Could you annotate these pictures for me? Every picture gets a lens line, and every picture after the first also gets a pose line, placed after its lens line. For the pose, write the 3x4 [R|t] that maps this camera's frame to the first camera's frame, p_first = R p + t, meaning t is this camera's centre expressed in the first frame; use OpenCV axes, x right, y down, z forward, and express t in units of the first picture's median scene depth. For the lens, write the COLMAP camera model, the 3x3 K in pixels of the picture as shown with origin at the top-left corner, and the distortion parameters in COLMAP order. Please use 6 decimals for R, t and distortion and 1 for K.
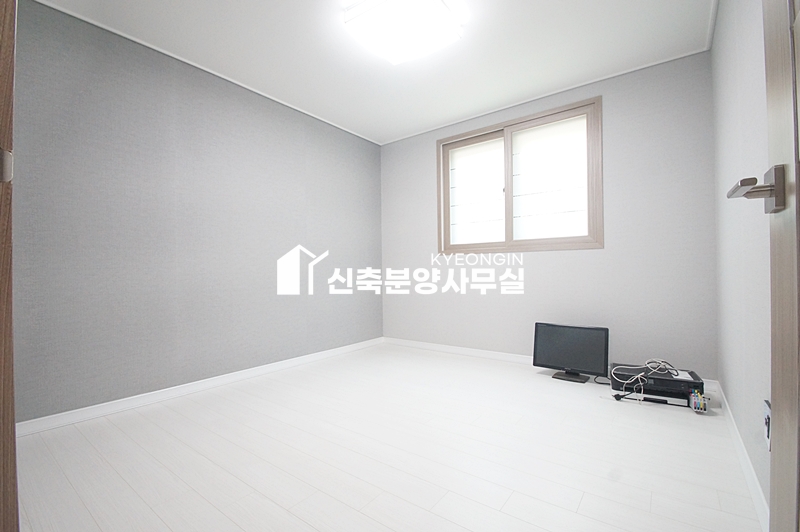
lens RADIAL K [[355.2, 0, 401.2], [0, 355.2, 271.0], [0, 0, 1]] dist [0.001506, -0.009473]
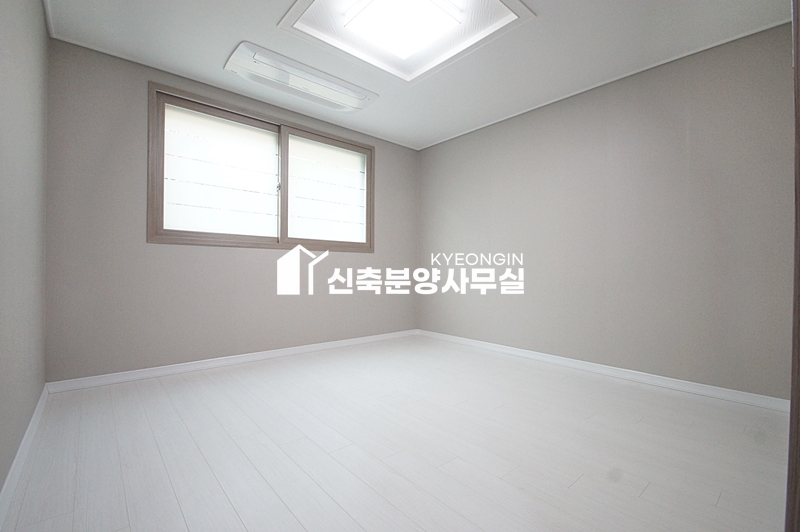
lens RADIAL K [[355.8, 0, 400.0], [0, 355.8, 266.0], [0, 0, 1]] dist [0.000357, 0.000031]
pose [[0.190390, 0.007088, 0.981683, -0.649881], [-0.015318, 0.999874, -0.004248, -0.002942], [-0.981589, -0.014228, 0.190474, 0.475945]]
